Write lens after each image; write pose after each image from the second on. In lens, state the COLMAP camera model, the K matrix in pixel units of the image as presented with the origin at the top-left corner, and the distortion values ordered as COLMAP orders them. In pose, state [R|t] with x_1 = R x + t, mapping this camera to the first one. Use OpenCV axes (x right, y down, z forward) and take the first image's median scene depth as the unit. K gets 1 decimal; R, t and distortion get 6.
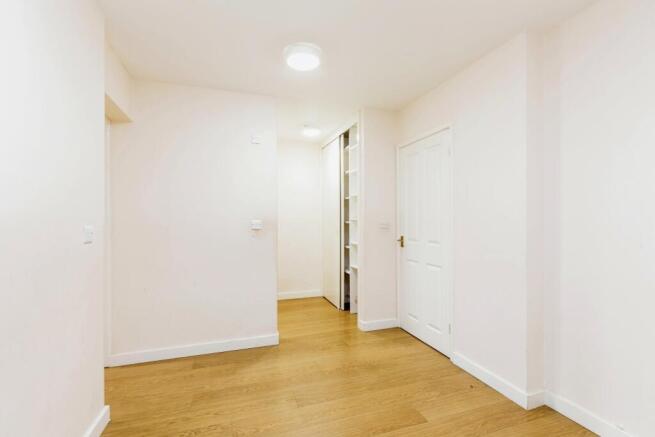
lens RADIAL K [[283.8, 0, 327.5], [0, 283.8, 218.5], [0, 0, 1]] dist [-0.000226, 0.000097]
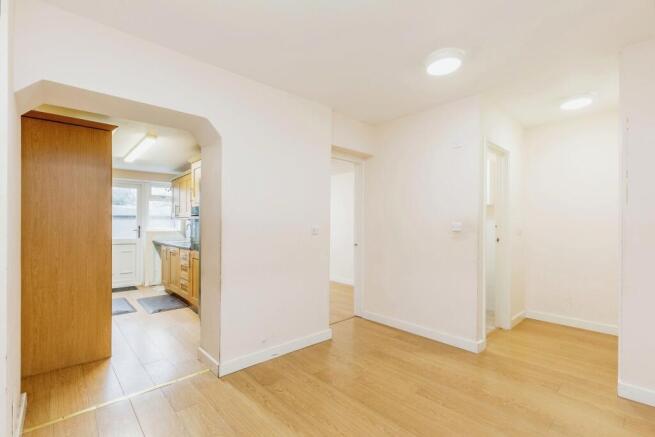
lens RADIAL K [[283.8, 0, 327.5], [0, 283.8, 218.5], [0, 0, 1]] dist [-0.000226, 0.000097]
pose [[0.439762, -0.008445, -0.898074, 0.536626], [0.000895, 0.999959, -0.008965, 0.000170], [0.898114, 0.003139, 0.439752, 0.152662]]
